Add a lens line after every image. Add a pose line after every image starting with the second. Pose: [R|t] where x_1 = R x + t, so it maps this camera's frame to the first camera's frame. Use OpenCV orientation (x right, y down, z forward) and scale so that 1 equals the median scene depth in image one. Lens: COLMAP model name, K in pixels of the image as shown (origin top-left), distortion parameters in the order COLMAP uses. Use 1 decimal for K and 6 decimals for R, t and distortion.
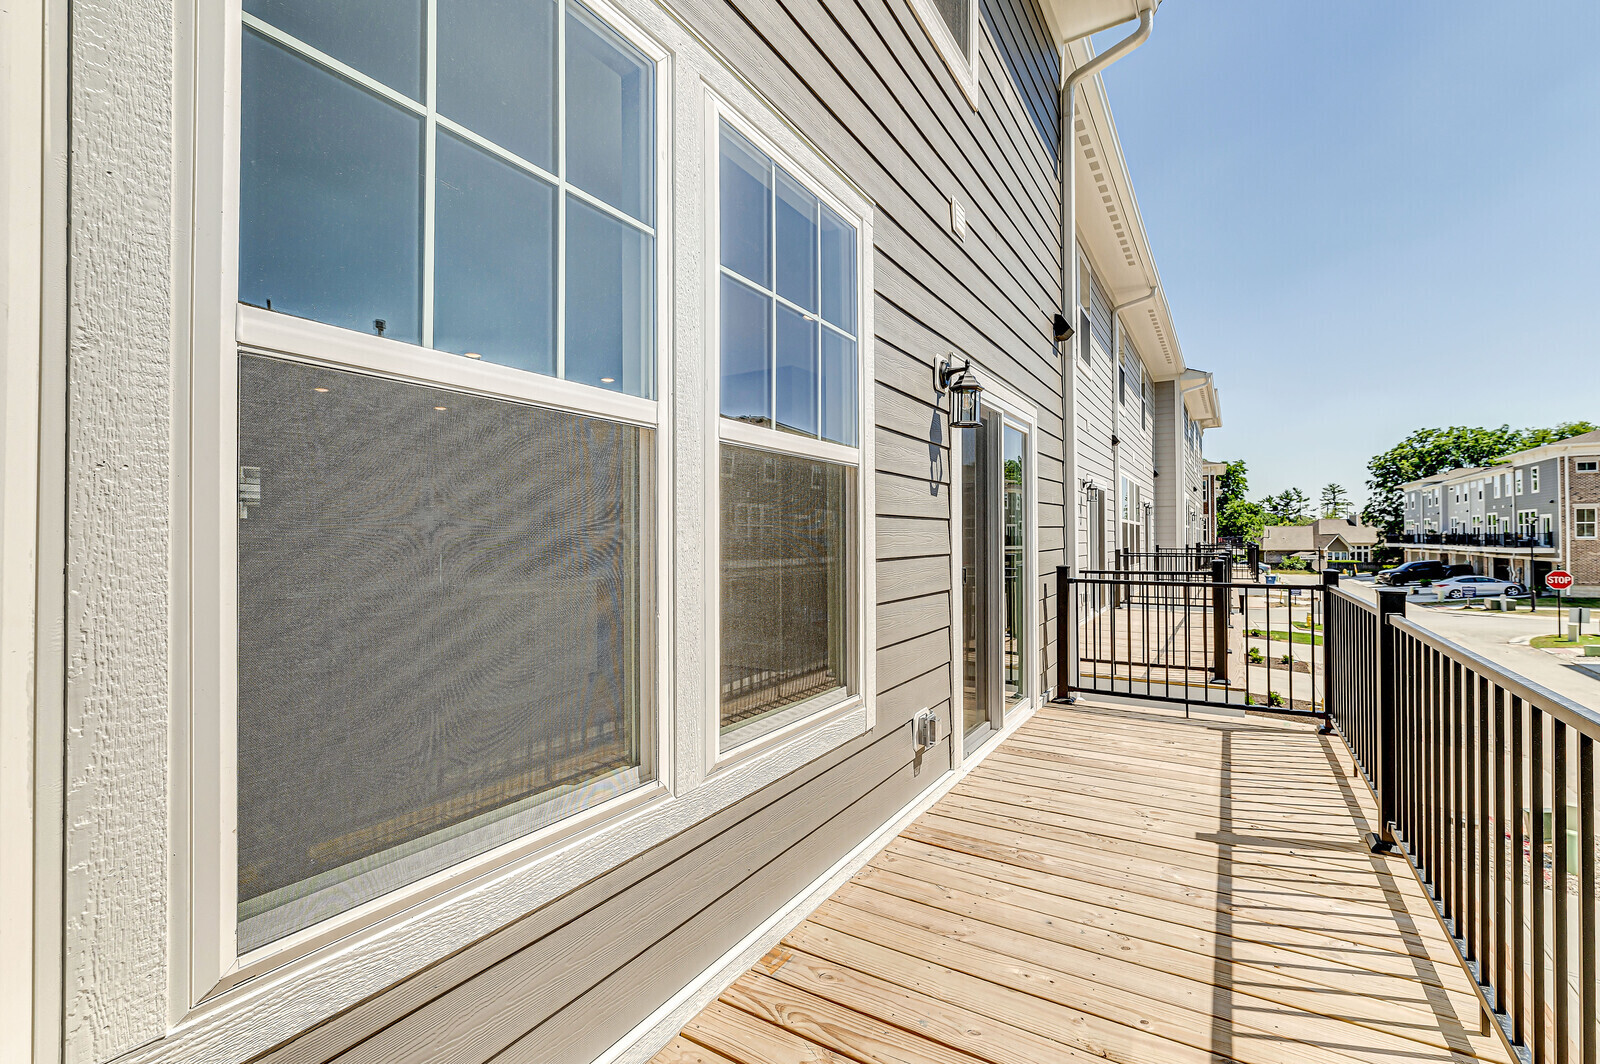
lens RADIAL K [[698.6, 0, 813.7], [0, 698.6, 525.0], [0, 0, 1]] dist [-0.000321, -0.000182]
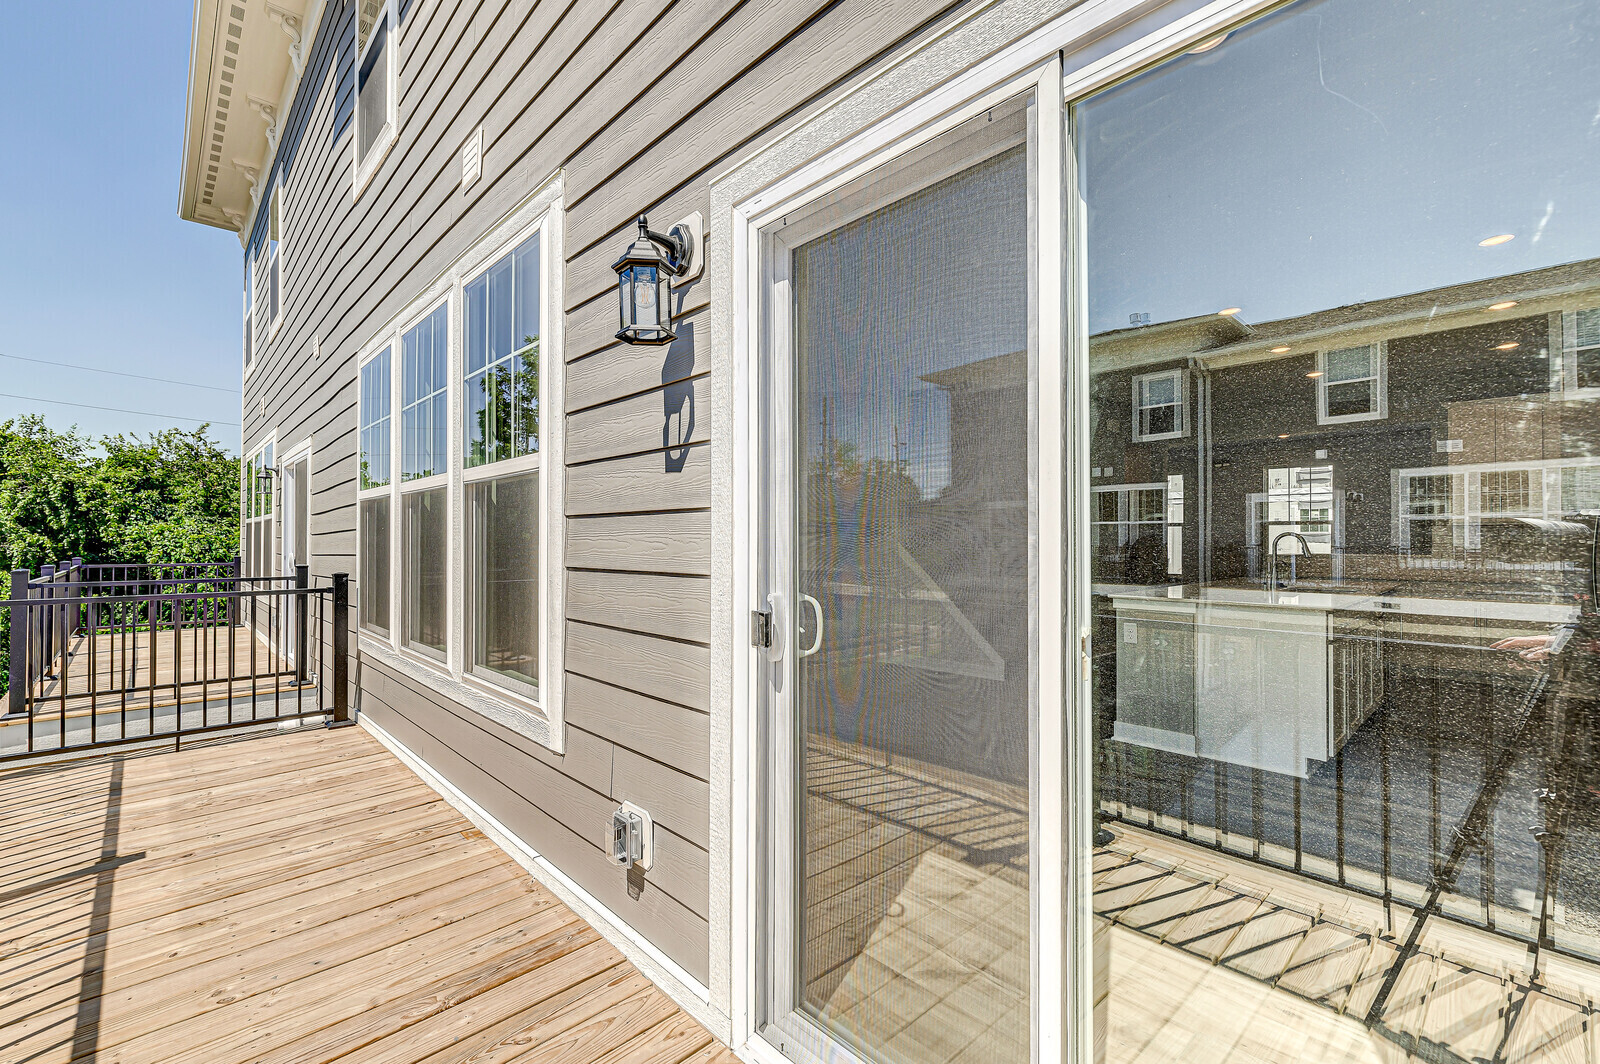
lens RADIAL K [[663.3, 0, 704.1], [0, 663.3, 540.2], [0, 0, 1]] dist [-0.001726, -0.000272]
pose [[-0.318589, -0.002361, -0.947890, 0.846491], [0.012059, 0.999906, -0.006544, 0.023321], [0.947816, -0.013516, -0.318531, 1.471941]]
